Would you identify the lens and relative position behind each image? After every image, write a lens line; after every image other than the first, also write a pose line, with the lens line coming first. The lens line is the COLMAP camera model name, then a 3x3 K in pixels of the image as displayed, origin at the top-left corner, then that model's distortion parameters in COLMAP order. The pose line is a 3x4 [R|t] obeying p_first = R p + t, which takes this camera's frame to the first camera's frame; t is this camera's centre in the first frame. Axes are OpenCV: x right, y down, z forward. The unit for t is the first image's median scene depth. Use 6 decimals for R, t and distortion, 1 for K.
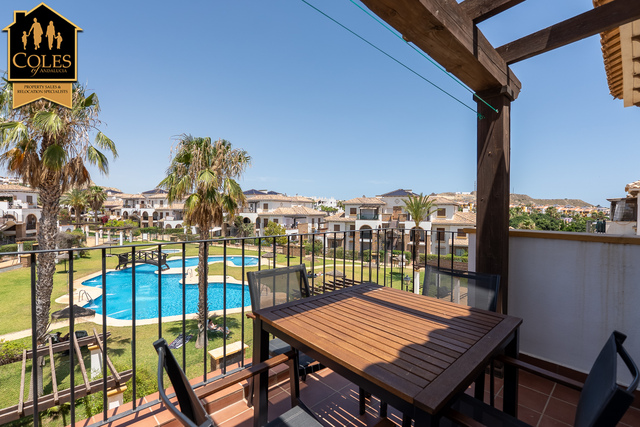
lens RADIAL K [[297.1, 0, 324.9], [0, 297.1, 214.6], [0, 0, 1]] dist [-0.003794, -0.000284]
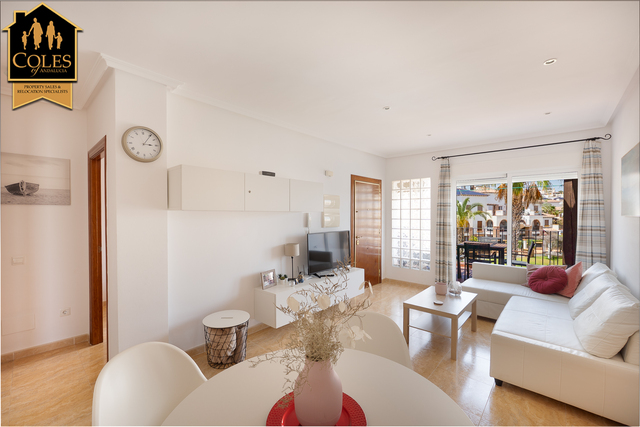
lens RADIAL K [[266.1, 0, 324.1], [0, 266.1, 215.4], [0, 0, 1]] dist [0.000195, 0.000254]
pose [[0.084928, 0.003964, -0.996379, 0.124903], [-0.019458, 0.999808, 0.002320, -0.004680], [0.996197, 0.019190, 0.084989, -0.054496]]
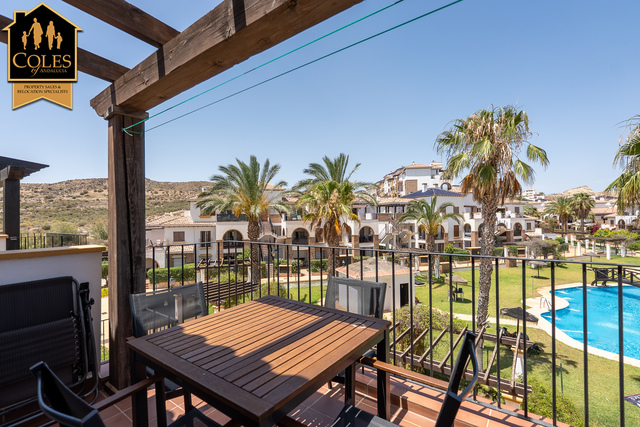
lens RADIAL K [[297.1, 0, 318.1], [0, 297.1, 212.8], [0, 0, 1]] dist [-0.003794, -0.000284]
pose [[0.163170, -0.028229, -0.986194, 0.039521], [-0.005866, 0.999545, -0.029582, -0.001271], [0.986580, 0.010611, 0.162930, 0.031073]]
